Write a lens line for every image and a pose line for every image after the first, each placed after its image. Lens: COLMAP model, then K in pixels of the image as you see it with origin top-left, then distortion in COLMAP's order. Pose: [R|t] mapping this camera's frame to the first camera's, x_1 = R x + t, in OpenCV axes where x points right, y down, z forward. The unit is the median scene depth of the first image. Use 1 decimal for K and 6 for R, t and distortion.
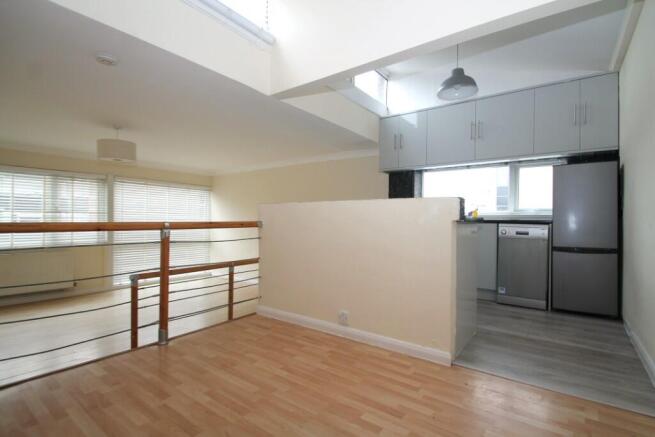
lens RADIAL K [[310.8, 0, 332.3], [0, 310.8, 222.0], [0, 0, 1]] dist [-0.004465, -0.001611]
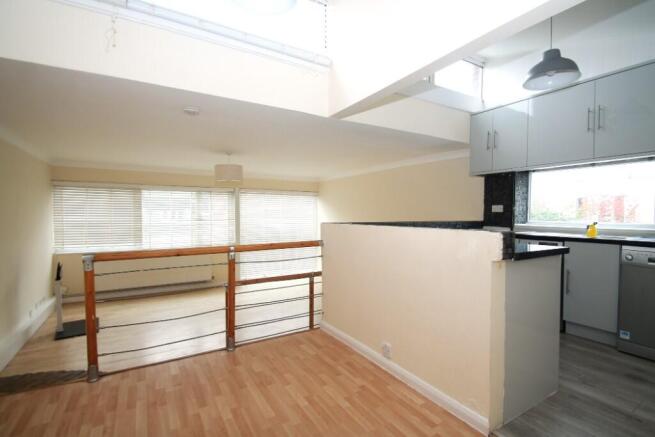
lens RADIAL K [[310.8, 0, 336.5], [0, 310.8, 222.3], [0, 0, 1]] dist [-0.004465, -0.001611]
pose [[0.924594, -0.003739, -0.380935, 0.199840], [0.013162, 0.999668, 0.022134, -0.081532], [0.380726, -0.025479, 0.924337, 0.057683]]
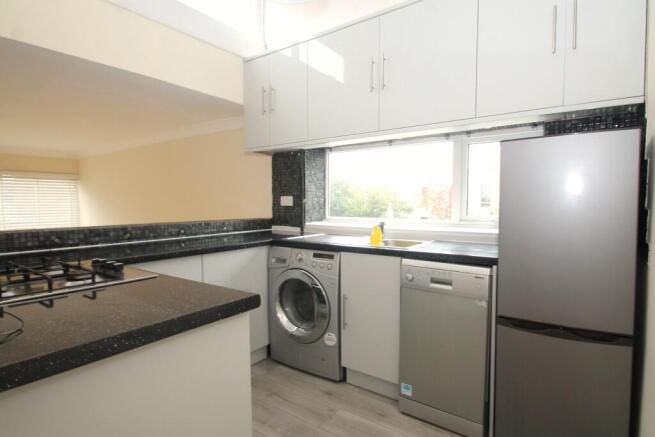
lens RADIAL K [[345.9, 0, 331.0], [0, 345.9, 222.5], [0, 0, 1]] dist [-0.001080, -0.000062]
pose [[0.999737, -0.020434, 0.010381, 0.447609], [0.019796, 0.998106, 0.058250, -0.094349], [-0.011552, -0.058029, 0.998248, 0.478085]]
